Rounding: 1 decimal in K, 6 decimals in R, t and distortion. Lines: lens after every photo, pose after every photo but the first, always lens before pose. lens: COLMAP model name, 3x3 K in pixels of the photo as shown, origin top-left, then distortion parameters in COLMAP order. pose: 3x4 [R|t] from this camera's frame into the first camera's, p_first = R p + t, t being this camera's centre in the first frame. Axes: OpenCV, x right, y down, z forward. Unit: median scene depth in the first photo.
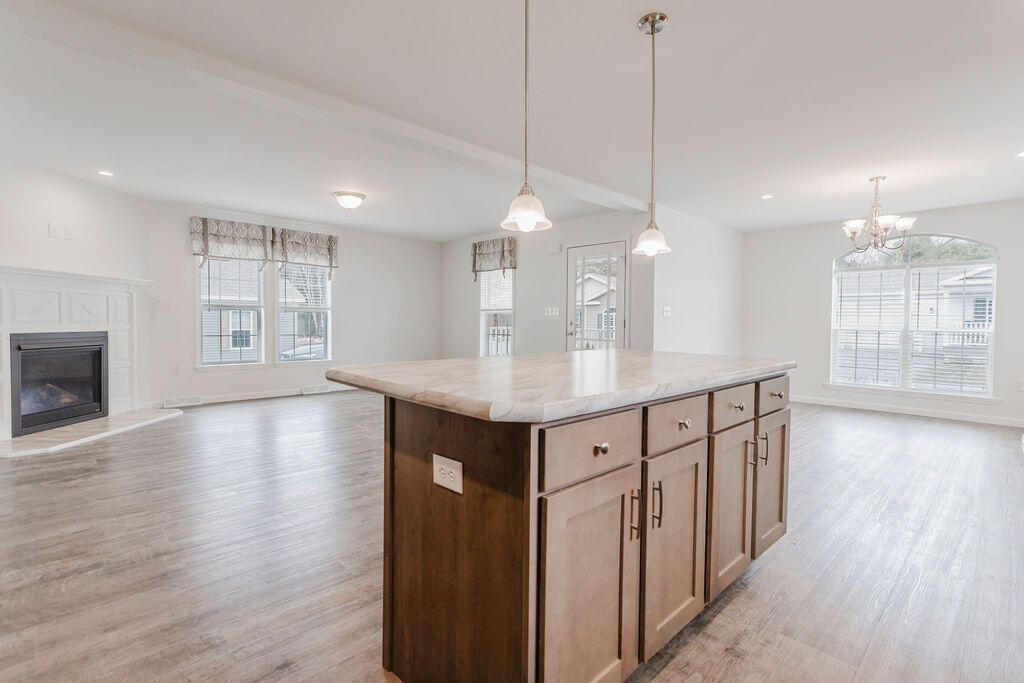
lens RADIAL K [[489.3, 0, 514.3], [0, 489.3, 336.3], [0, 0, 1]] dist [0.004432, 0.000970]
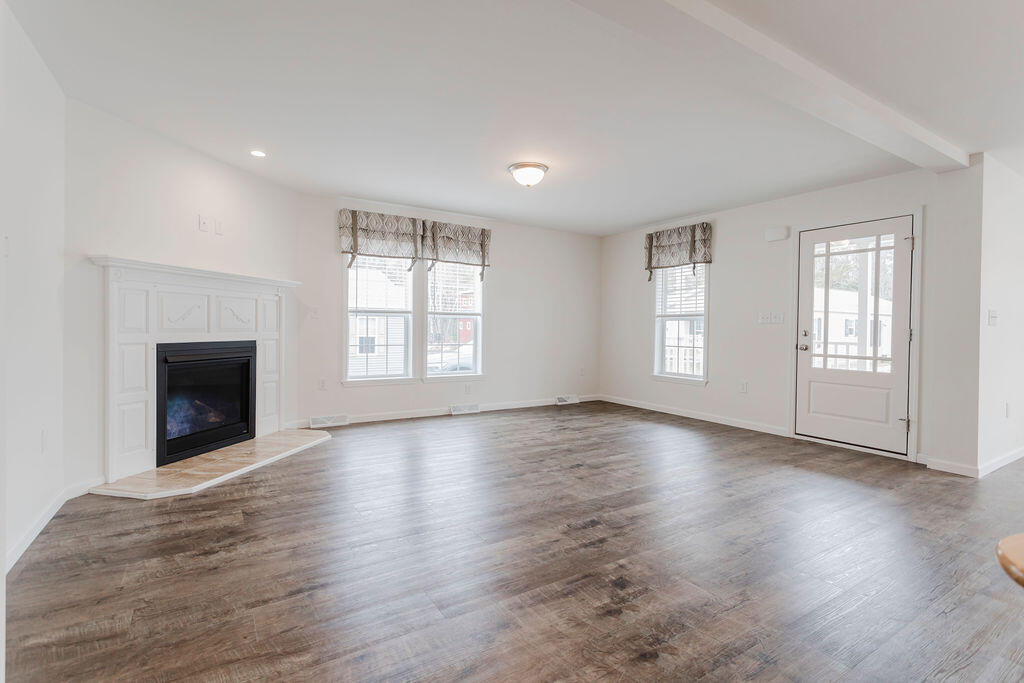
lens RADIAL K [[489.3, 0, 510.0], [0, 489.3, 338.4], [0, 0, 1]] dist [0.004432, 0.000970]
pose [[0.978206, 0.009786, -0.207404, -0.165565], [-0.011712, 0.999899, -0.008061, -0.009300], [0.207305, 0.010315, 0.978222, 0.193906]]
